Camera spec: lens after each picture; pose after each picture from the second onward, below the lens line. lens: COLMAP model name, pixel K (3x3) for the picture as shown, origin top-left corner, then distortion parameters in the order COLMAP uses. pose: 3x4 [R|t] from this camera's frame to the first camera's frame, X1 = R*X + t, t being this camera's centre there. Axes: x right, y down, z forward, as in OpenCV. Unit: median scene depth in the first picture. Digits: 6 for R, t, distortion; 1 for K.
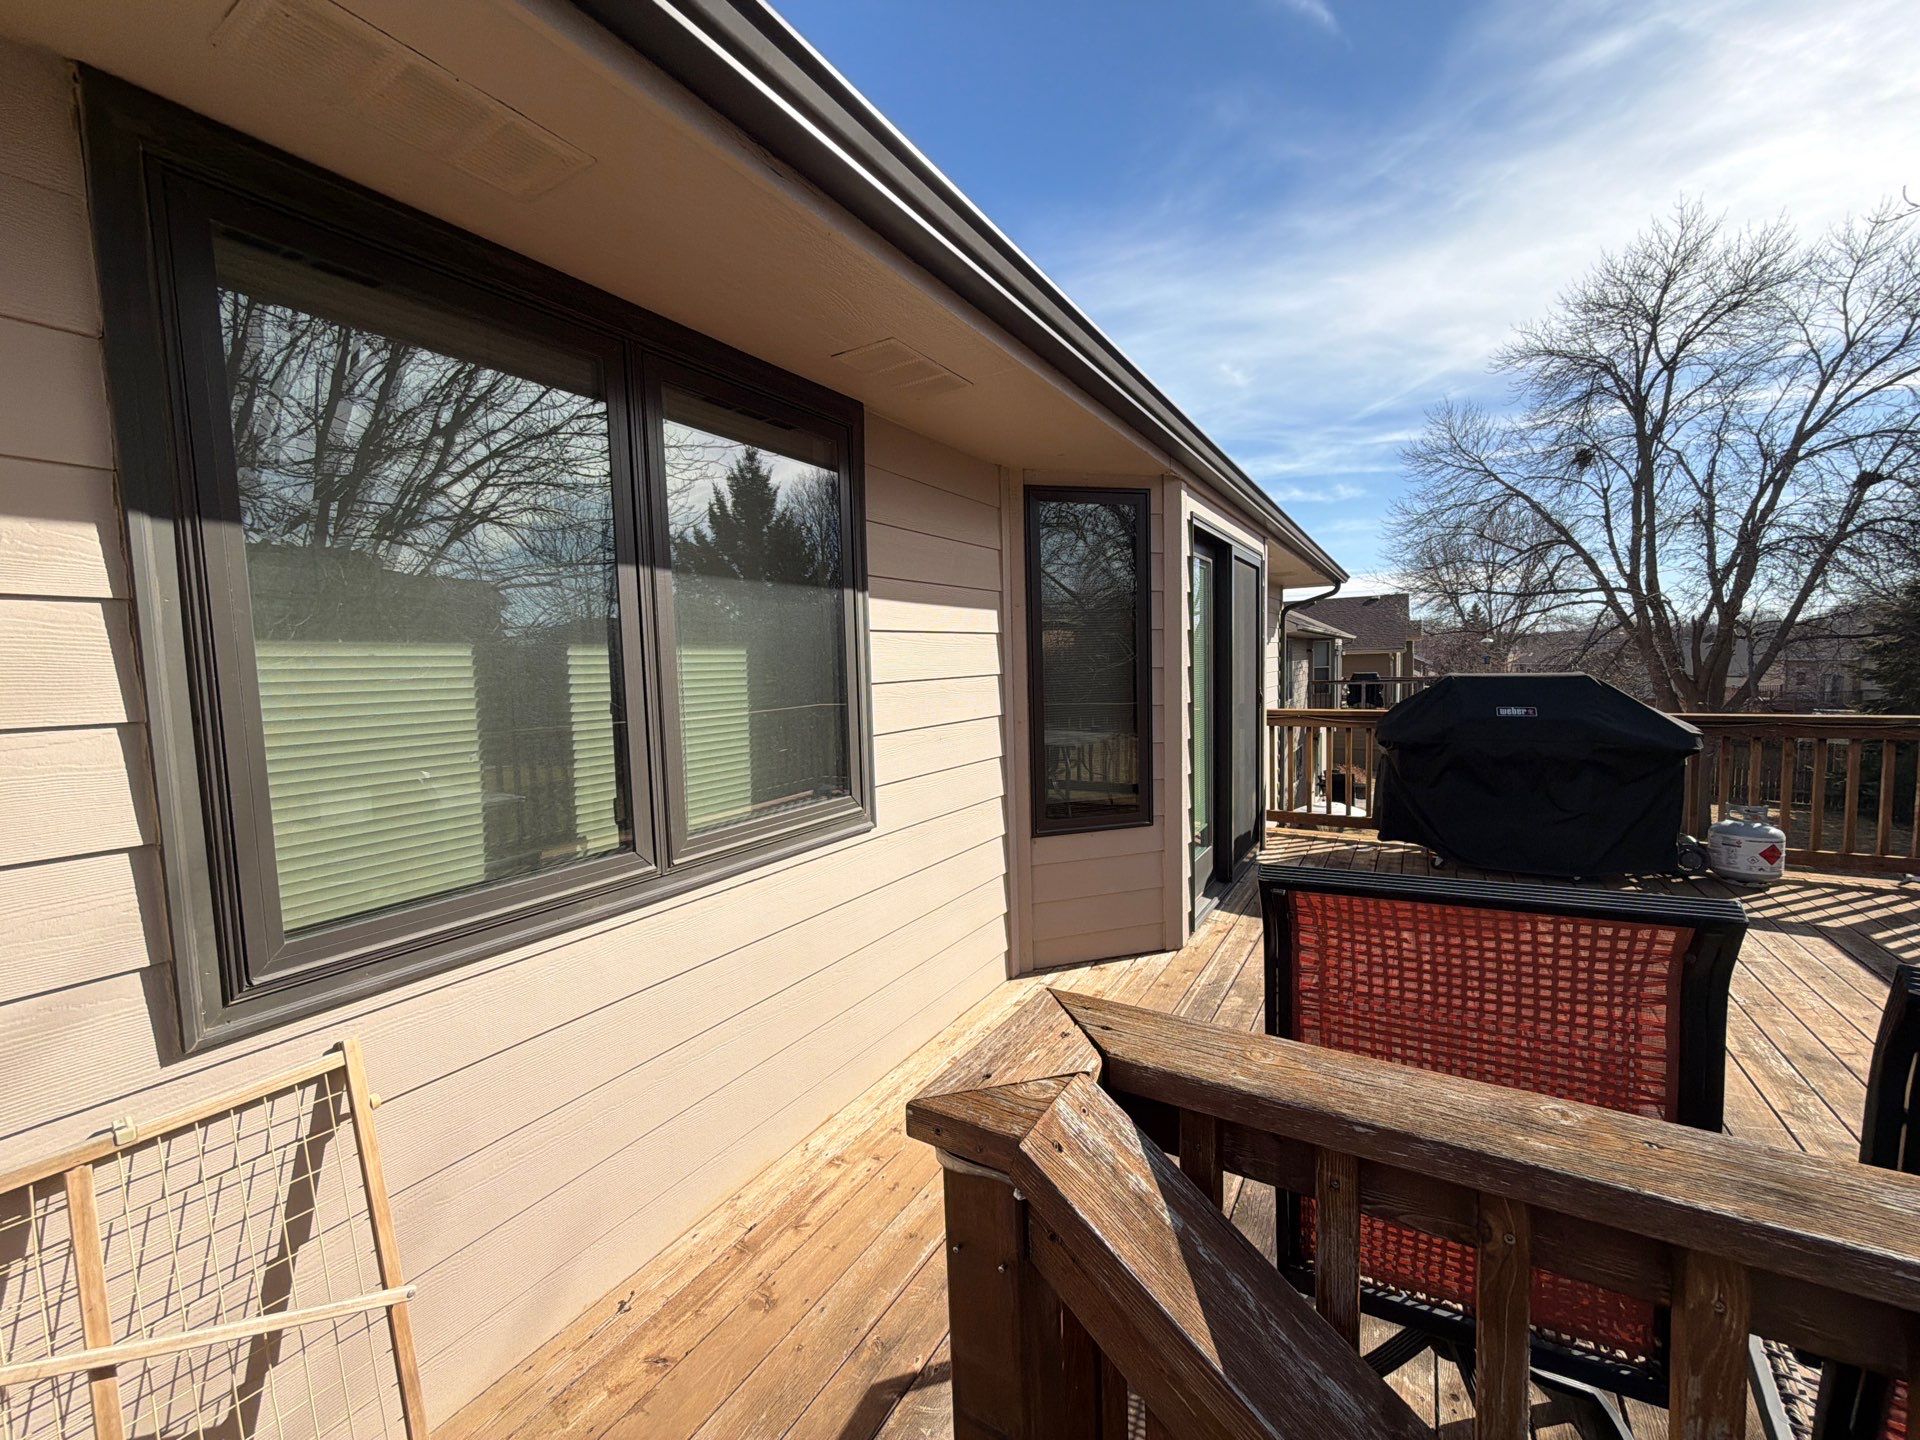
lens RADIAL K [[760.4, 0, 960.0], [0, 760.4, 720.0], [0, 0, 1]] dist [0.001066, -0.000081]
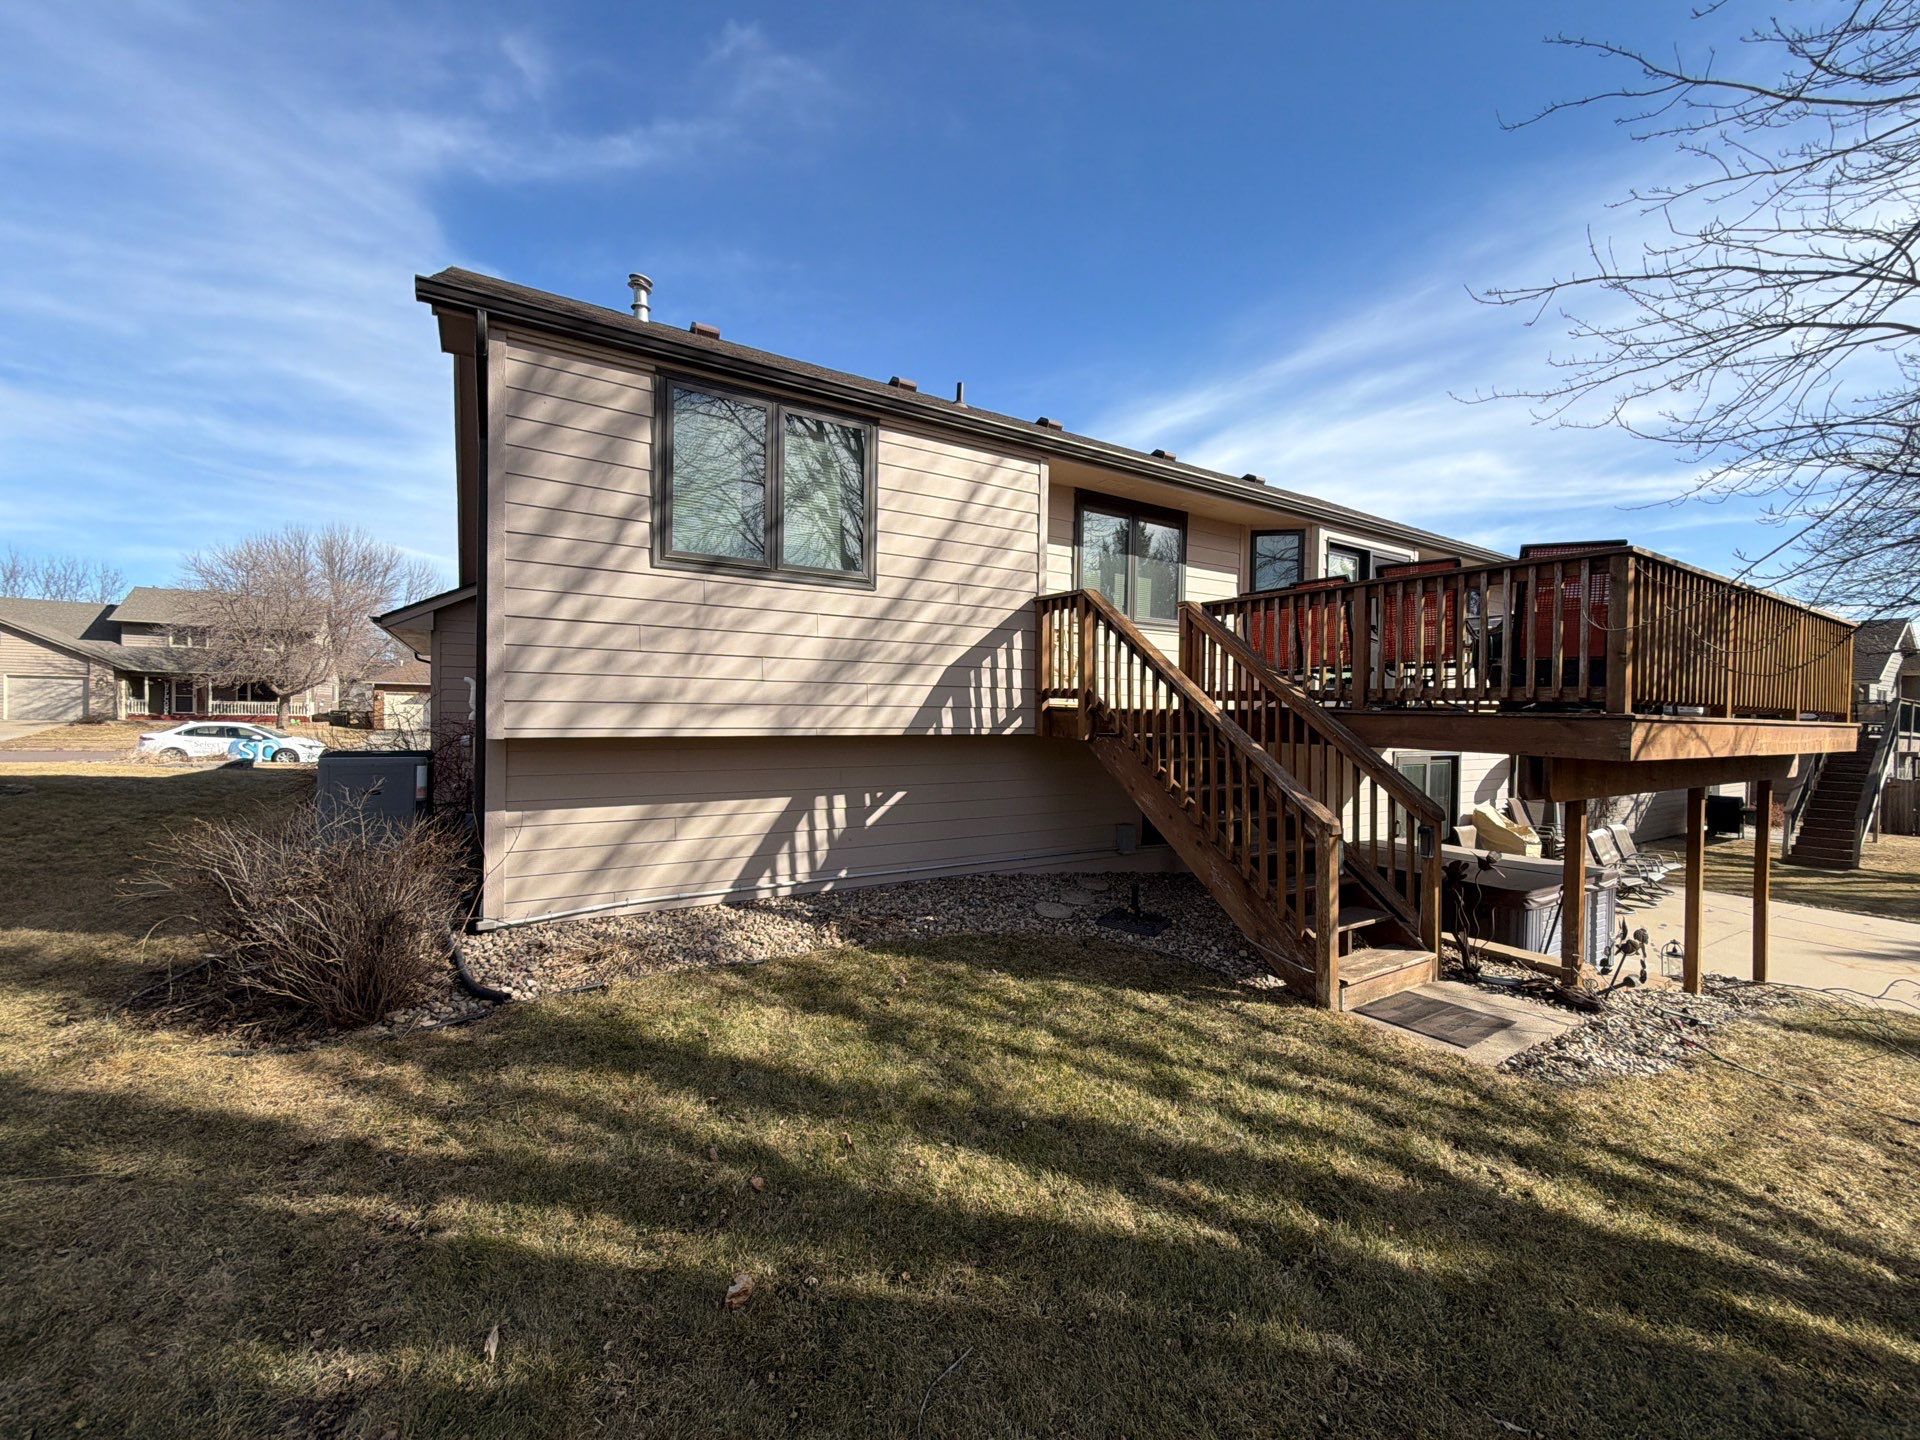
lens RADIAL K [[760.4, 0, 960.0], [0, 760.4, 720.0], [0, 0, 1]] dist [0.001066, -0.000081]
pose [[0.893480, 0.051885, -0.446097, 0.423284], [-0.078219, 0.996101, -0.040808, 0.595965], [0.442240, 0.071354, 0.894054, -1.968928]]
